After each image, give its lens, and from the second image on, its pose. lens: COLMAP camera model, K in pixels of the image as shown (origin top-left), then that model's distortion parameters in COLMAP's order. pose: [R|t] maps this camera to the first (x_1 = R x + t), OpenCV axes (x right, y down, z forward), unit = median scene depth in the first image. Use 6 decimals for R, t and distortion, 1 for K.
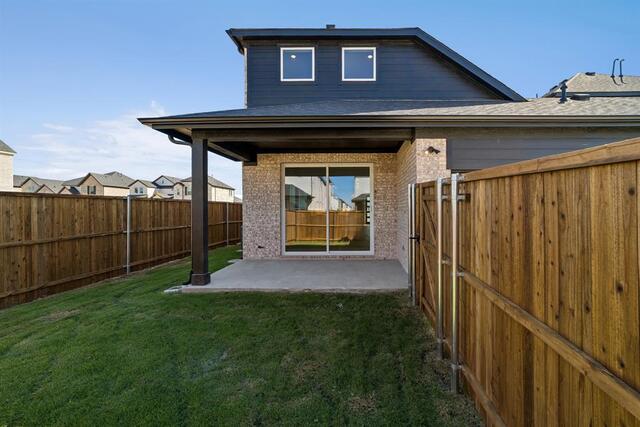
lens RADIAL K [[251.8, 0, 318.0], [0, 251.8, 212.4], [0, 0, 1]] dist [-0.004979, -0.000275]
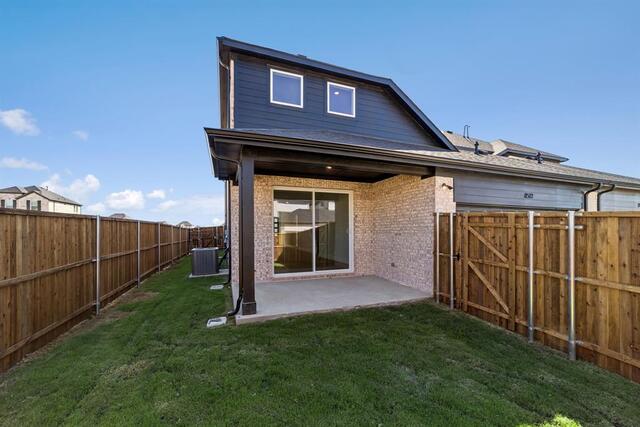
lens RADIAL K [[251.8, 0, 270.5], [0, 251.8, 232.8], [0, 0, 1]] dist [-0.004979, -0.000275]
pose [[0.939363, -0.001433, 0.342922, -0.523405], [0.000724, 0.999997, 0.002197, -0.010536], [-0.342924, -0.001816, 0.939361, 0.071329]]
